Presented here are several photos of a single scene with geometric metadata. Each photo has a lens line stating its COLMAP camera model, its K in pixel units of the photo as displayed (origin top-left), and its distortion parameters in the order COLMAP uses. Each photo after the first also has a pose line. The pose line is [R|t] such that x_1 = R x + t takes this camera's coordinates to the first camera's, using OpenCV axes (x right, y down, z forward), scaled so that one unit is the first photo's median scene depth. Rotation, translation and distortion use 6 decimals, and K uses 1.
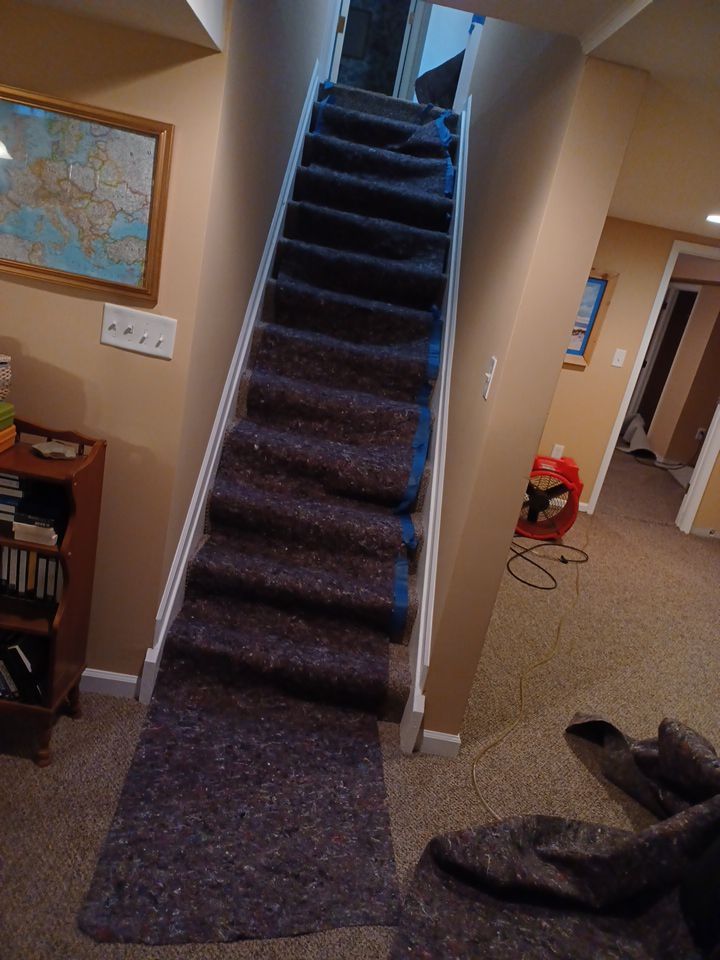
lens RADIAL K [[656.9, 0, 351.8], [0, 656.9, 483.4], [0, 0, 1]] dist [0.012252, -0.023582]
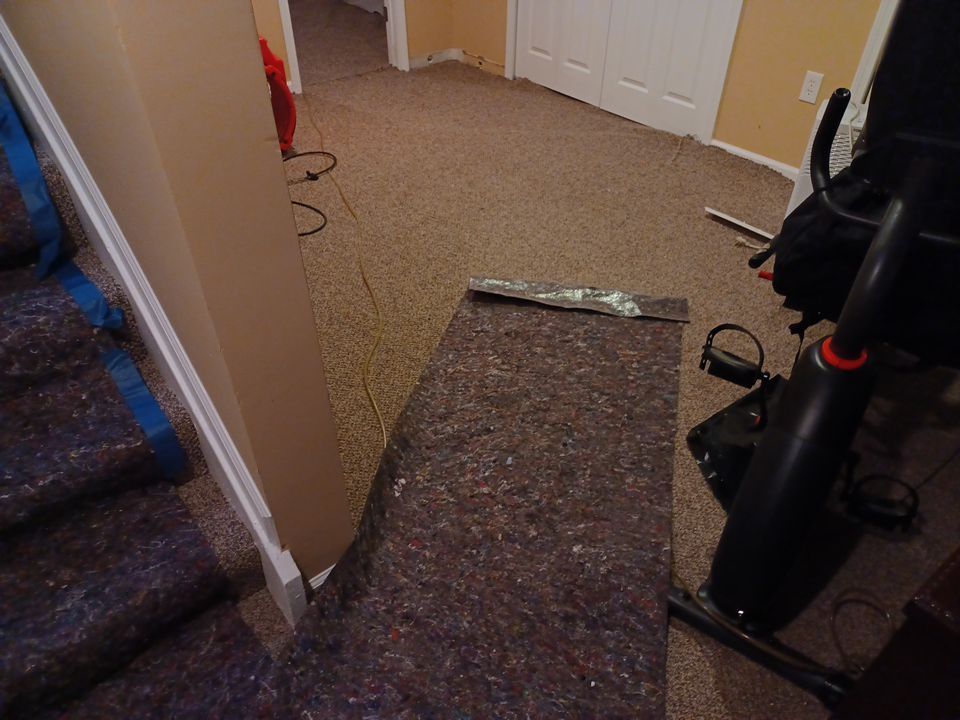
lens RADIAL K [[656.9, 0, 474.4], [0, 656.9, 358.1], [0, 0, 1]] dist [0.012252, -0.023582]
pose [[0.739612, -0.546499, 0.392826, 0.078153], [0.321674, 0.799721, 0.506924, -0.053158], [-0.591185, -0.248565, 0.767278, 0.391840]]
